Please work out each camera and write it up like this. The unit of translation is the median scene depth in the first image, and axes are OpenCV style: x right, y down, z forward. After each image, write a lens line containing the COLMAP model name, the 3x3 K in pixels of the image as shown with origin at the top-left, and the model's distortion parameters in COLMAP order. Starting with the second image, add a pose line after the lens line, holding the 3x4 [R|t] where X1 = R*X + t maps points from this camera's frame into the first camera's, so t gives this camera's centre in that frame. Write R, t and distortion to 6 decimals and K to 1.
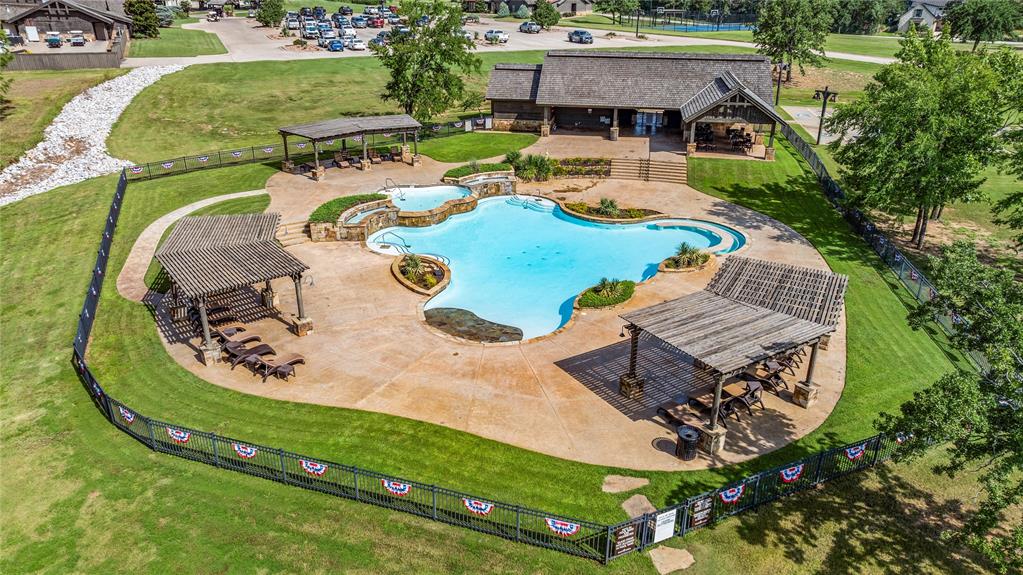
lens RADIAL K [[706.0, 0, 511.5], [0, 706.0, 287.5], [0, 0, 1]] dist [-0.072896, 0.087782]
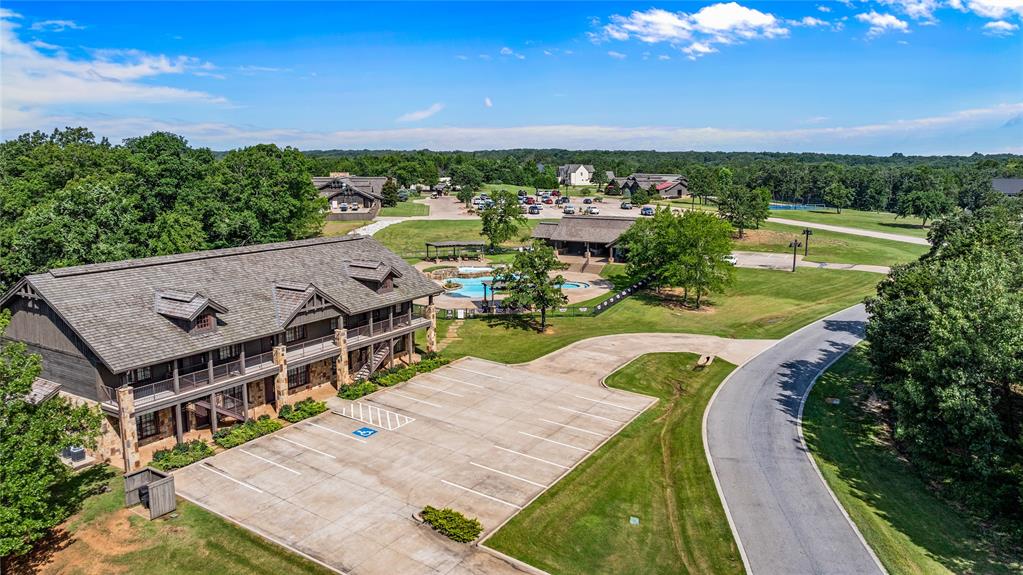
lens RADIAL K [[706.0, 0, 511.5], [0, 706.0, 287.5], [0, 0, 1]] dist [-0.072896, 0.087782]
pose [[0.951716, 0.049490, -0.302966, 0.372231], [-0.120647, 0.967805, -0.220901, 0.227224], [0.282279, 0.246787, 0.927046, -0.600150]]
